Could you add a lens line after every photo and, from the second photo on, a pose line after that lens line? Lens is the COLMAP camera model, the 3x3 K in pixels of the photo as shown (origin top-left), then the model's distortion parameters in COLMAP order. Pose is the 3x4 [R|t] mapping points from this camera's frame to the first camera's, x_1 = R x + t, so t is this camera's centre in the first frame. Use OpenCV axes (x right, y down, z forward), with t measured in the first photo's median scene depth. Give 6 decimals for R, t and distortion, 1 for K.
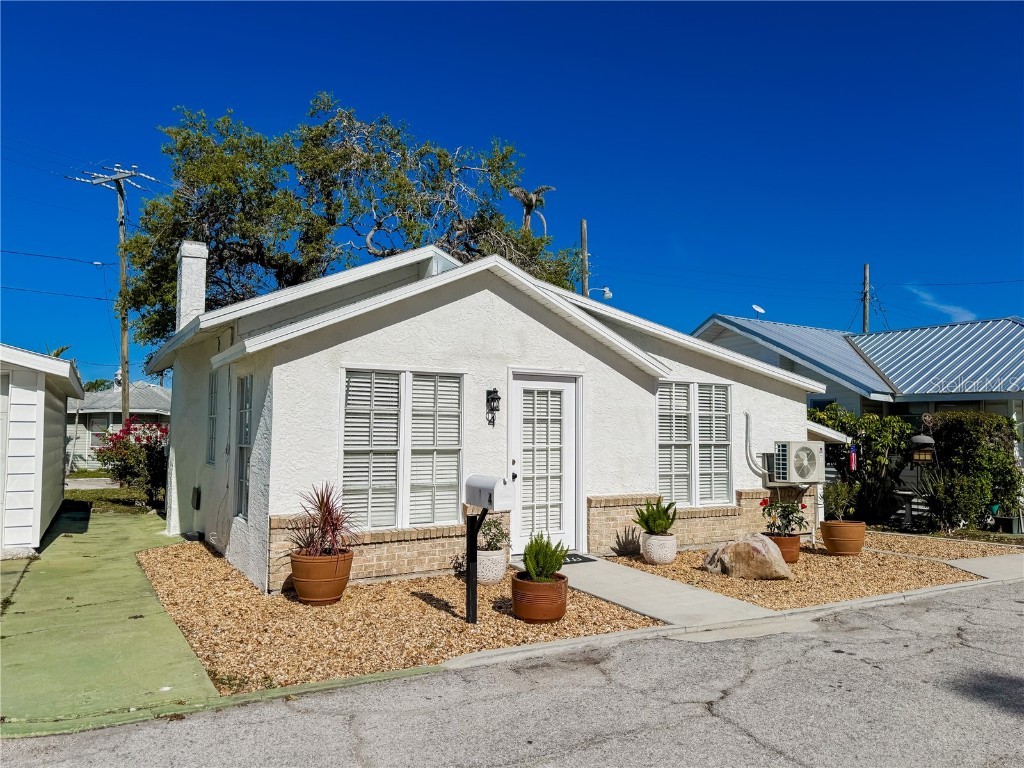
lens RADIAL K [[721.3, 0, 512.0], [0, 721.3, 384.0], [0, 0, 1]] dist [0.002383, -0.000640]
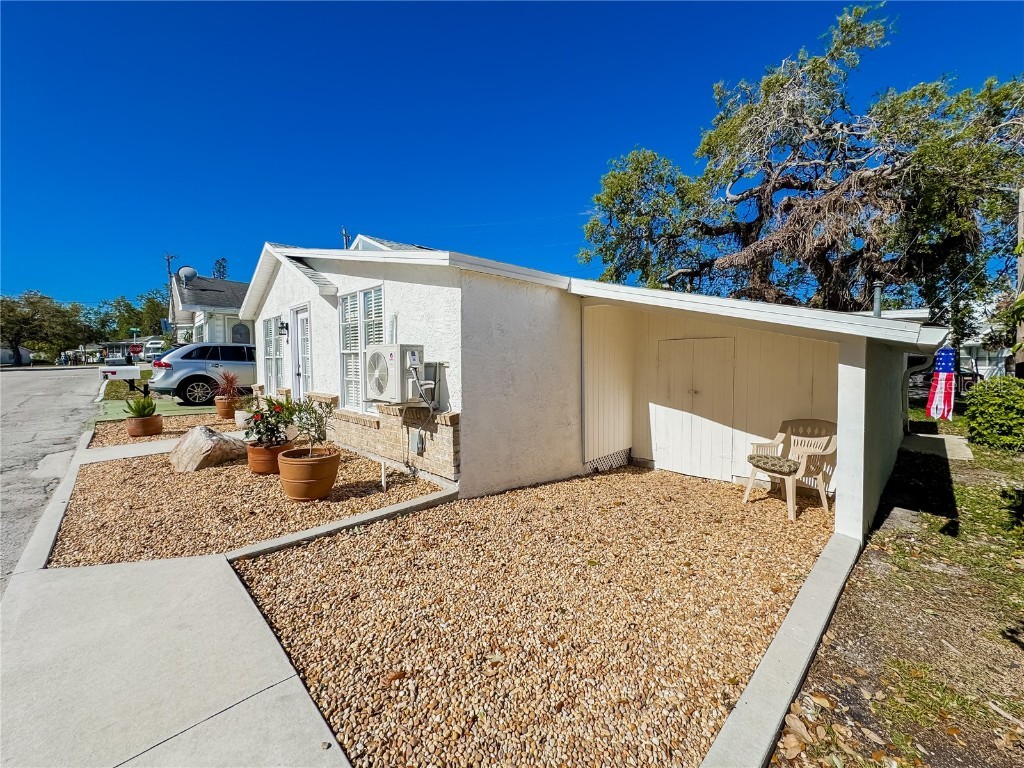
lens RADIAL K [[406.6, 0, 512.0], [0, 406.6, 384.0], [0, 0, 1]] dist [-0.010328, 0.000322]
pose [[0.232364, 0.065688, -0.970408, 0.886213], [0.081766, 0.992866, 0.086787, 0.097136], [0.969186, -0.099512, 0.225336, 1.112384]]
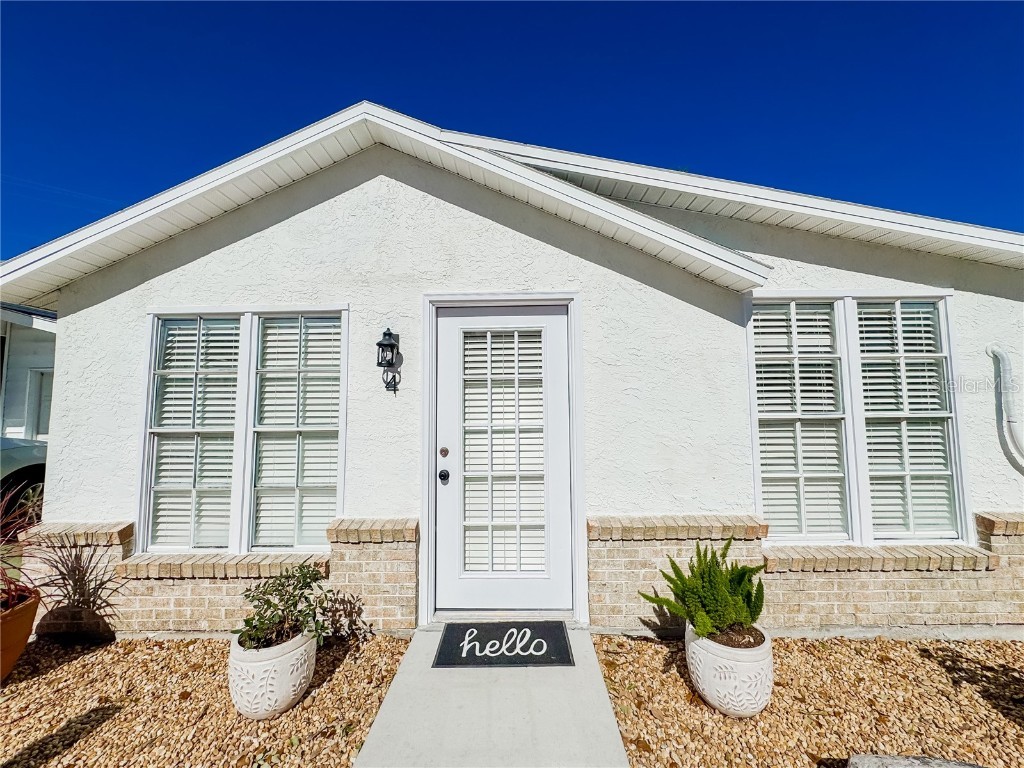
lens RADIAL K [[406.6, 0, 512.0], [0, 406.6, 384.0], [0, 0, 1]] dist [-0.010328, 0.000322]
pose [[0.854590, -0.054370, -0.516450, 0.202808], [0.050979, 0.998484, -0.020760, 0.054877], [0.516796, -0.008587, 0.856066, 0.655991]]
